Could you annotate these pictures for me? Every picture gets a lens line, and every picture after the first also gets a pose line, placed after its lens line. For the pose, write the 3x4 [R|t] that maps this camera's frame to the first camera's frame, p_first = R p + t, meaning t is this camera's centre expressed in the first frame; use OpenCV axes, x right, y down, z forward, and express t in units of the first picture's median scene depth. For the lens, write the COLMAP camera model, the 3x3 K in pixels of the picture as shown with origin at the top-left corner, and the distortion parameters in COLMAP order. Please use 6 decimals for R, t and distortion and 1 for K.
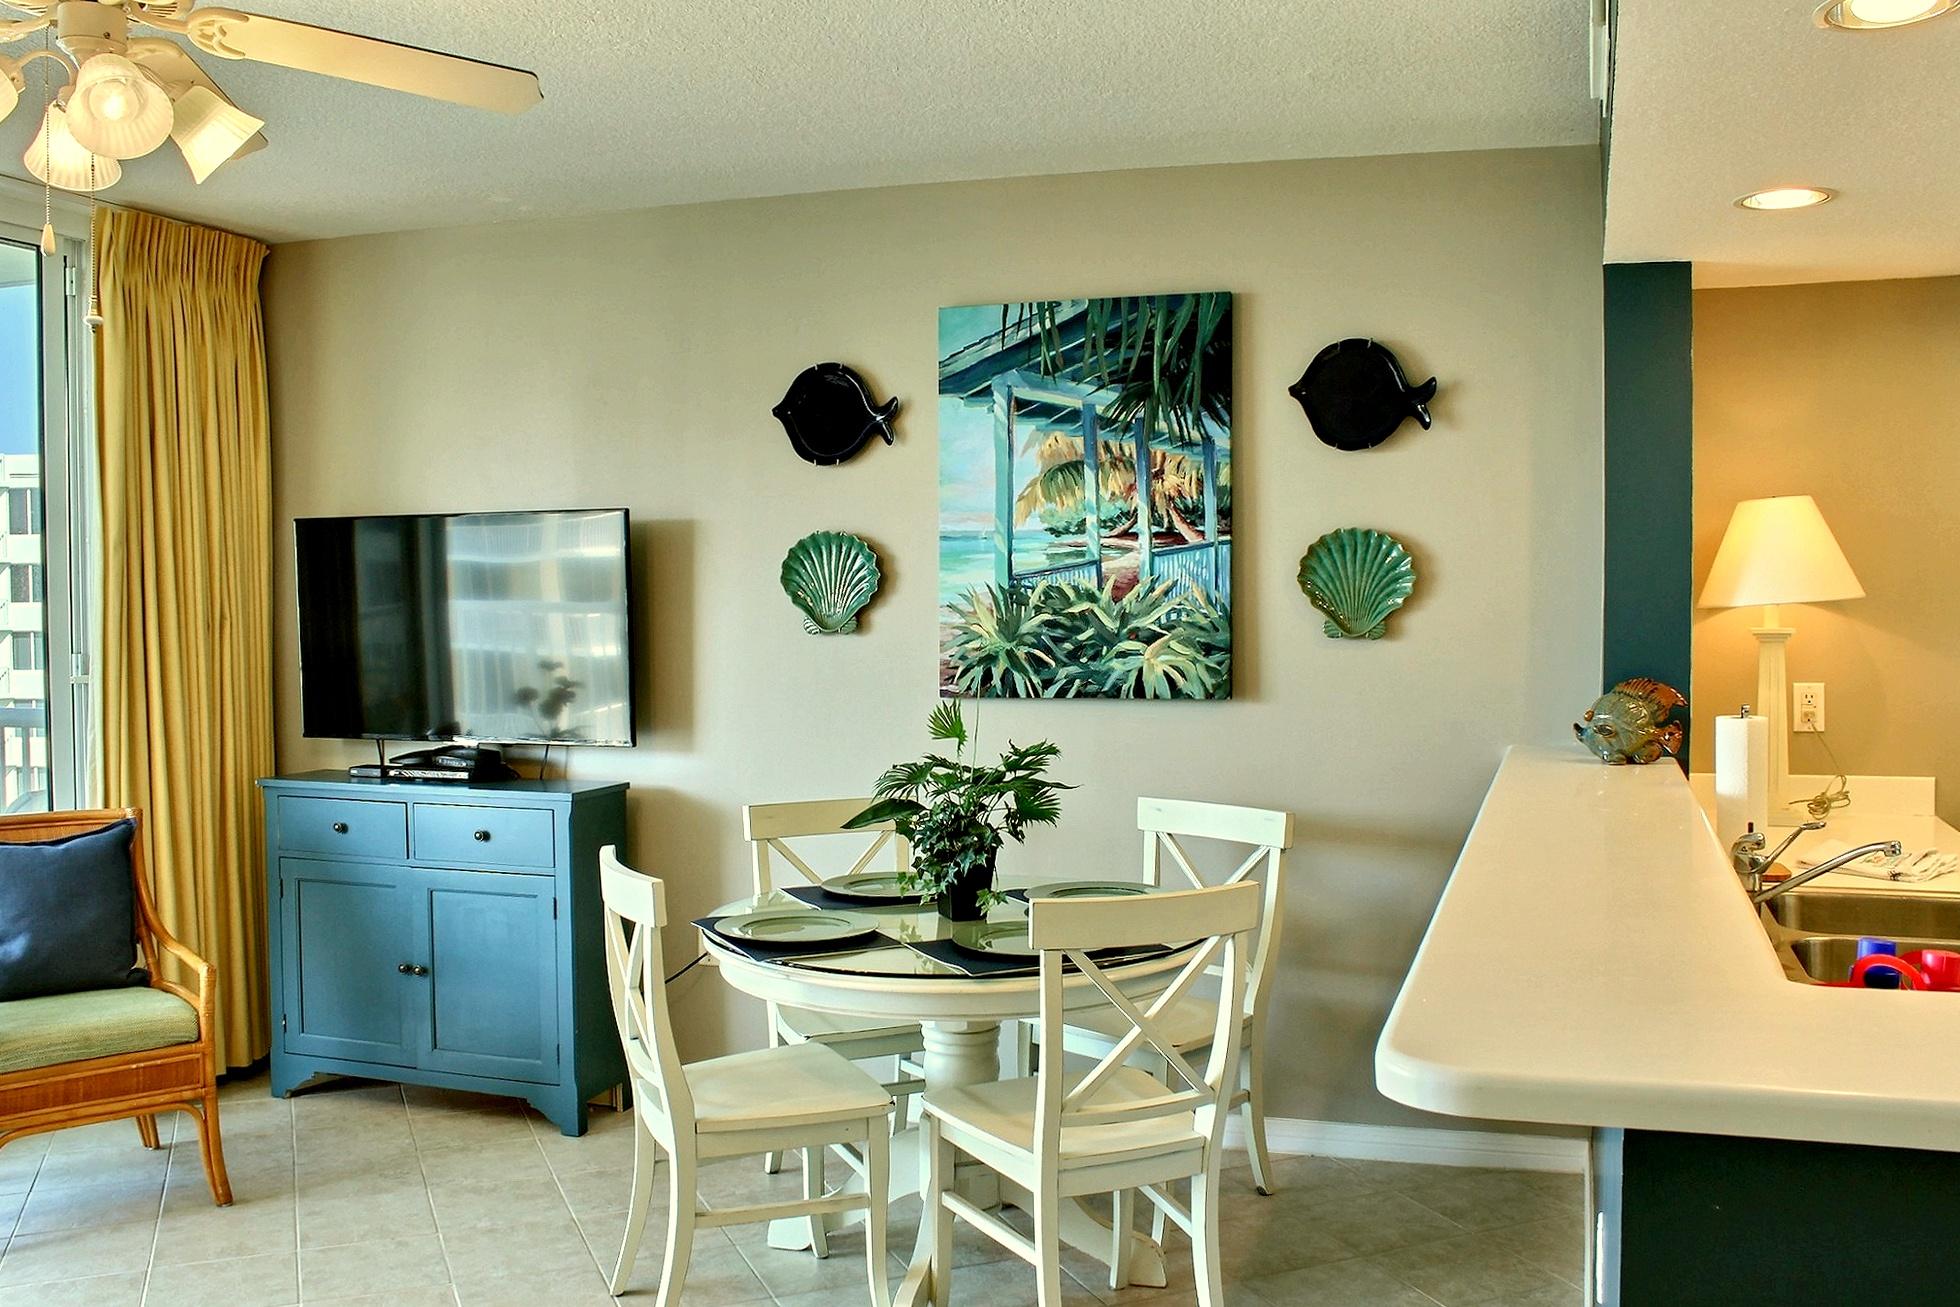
lens RADIAL K [[1730.2, 0, 980.0], [0, 1730.2, 653.5], [0, 0, 1]] dist [-0.177043, 0.157311]
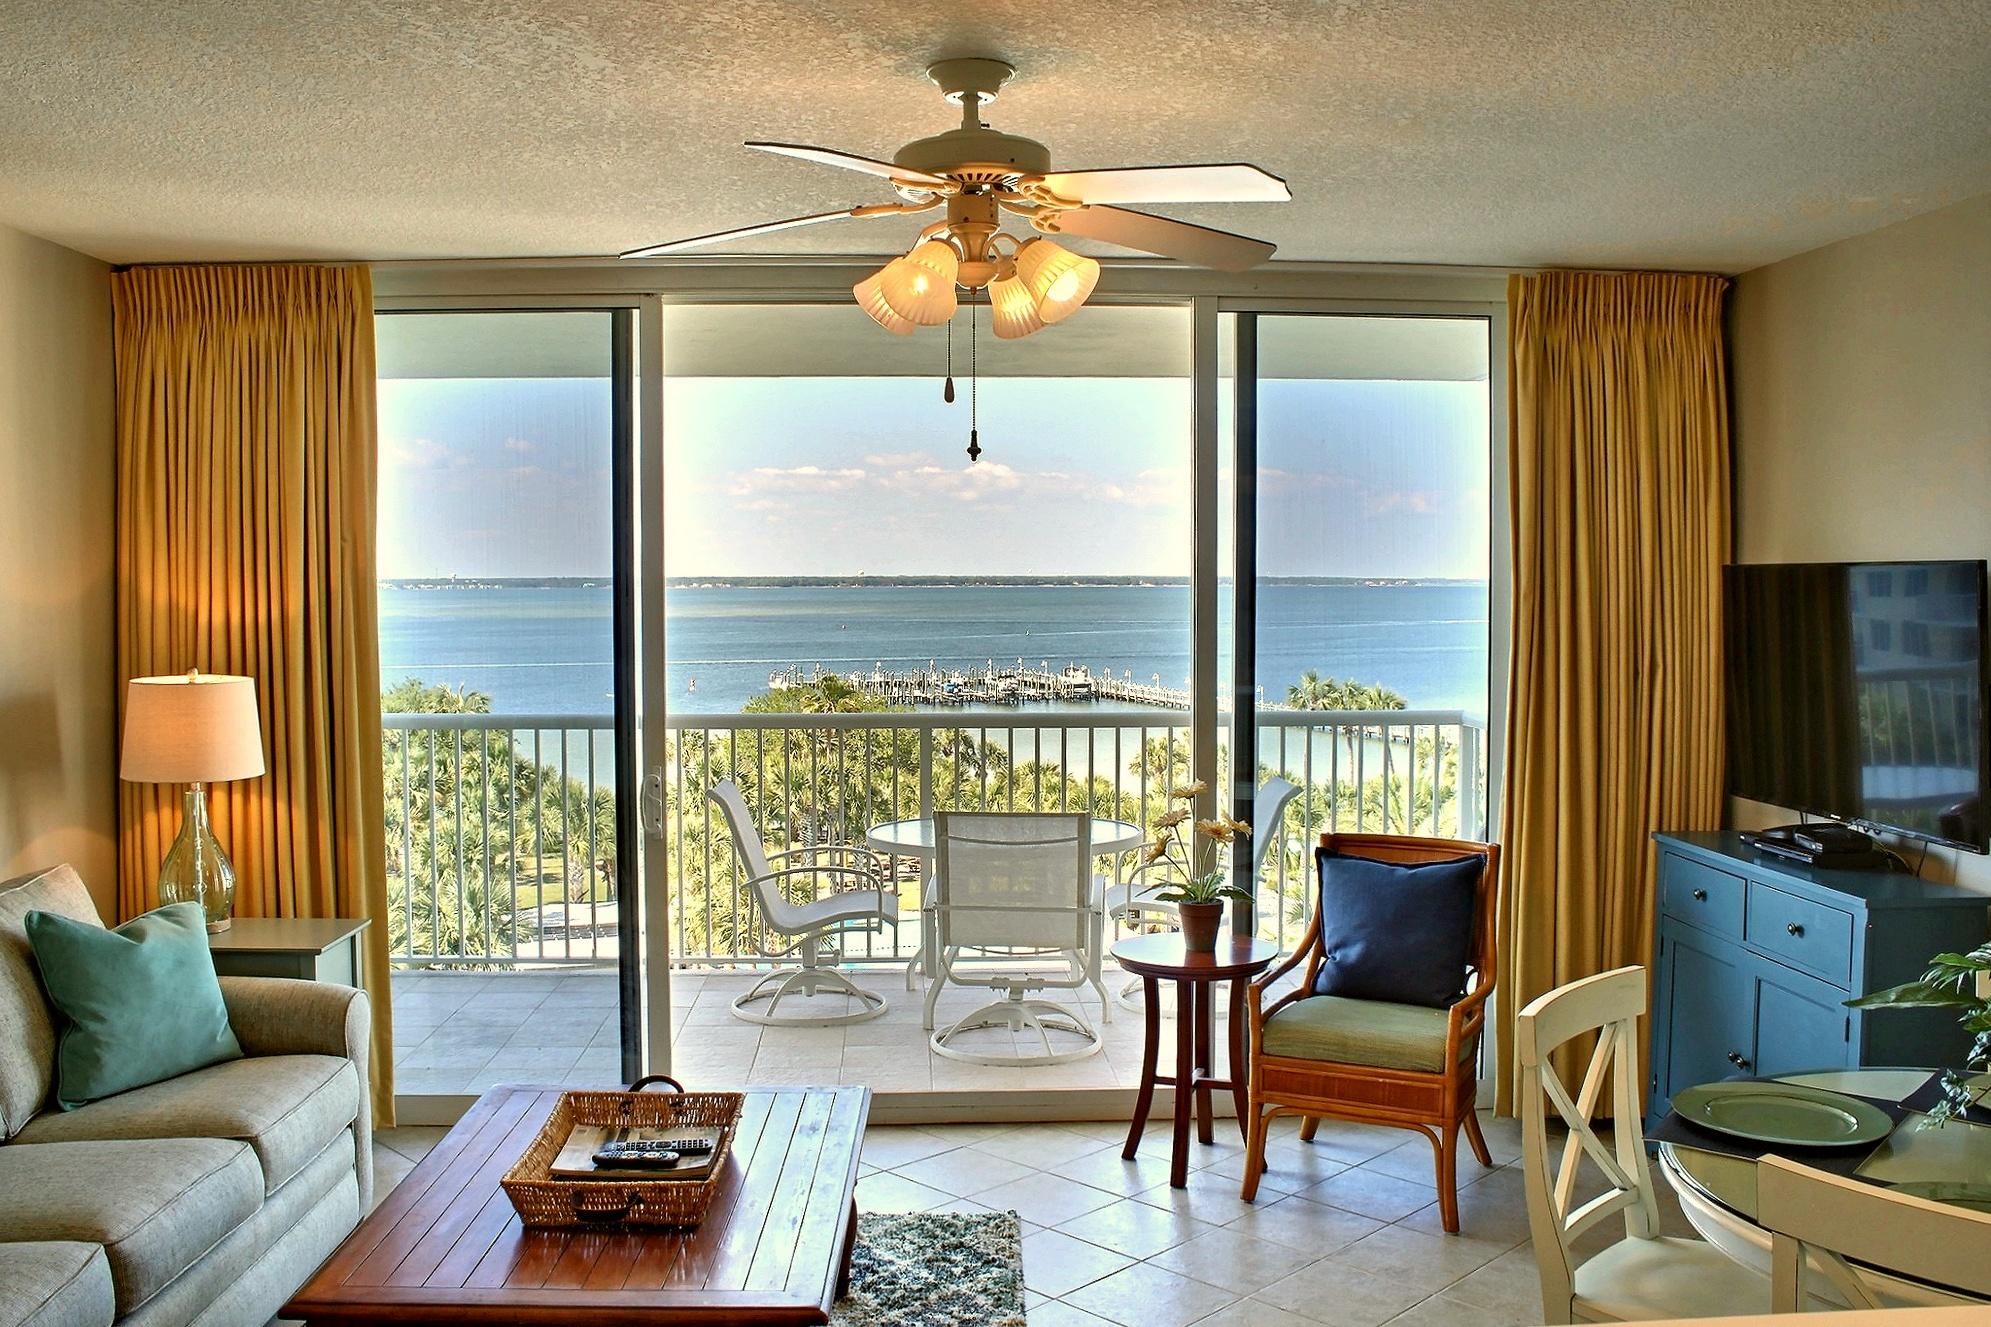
lens RADIAL K [[1757.6, 0, 995.5], [0, 1757.6, 663.5], [0, 0, 1]] dist [-0.177043, 0.157311]
pose [[0.386156, 0.049804, -0.921088, 0.349349], [-0.042254, 0.998448, 0.036272, -0.045224], [0.921465, 0.024913, 0.387661, 0.265565]]
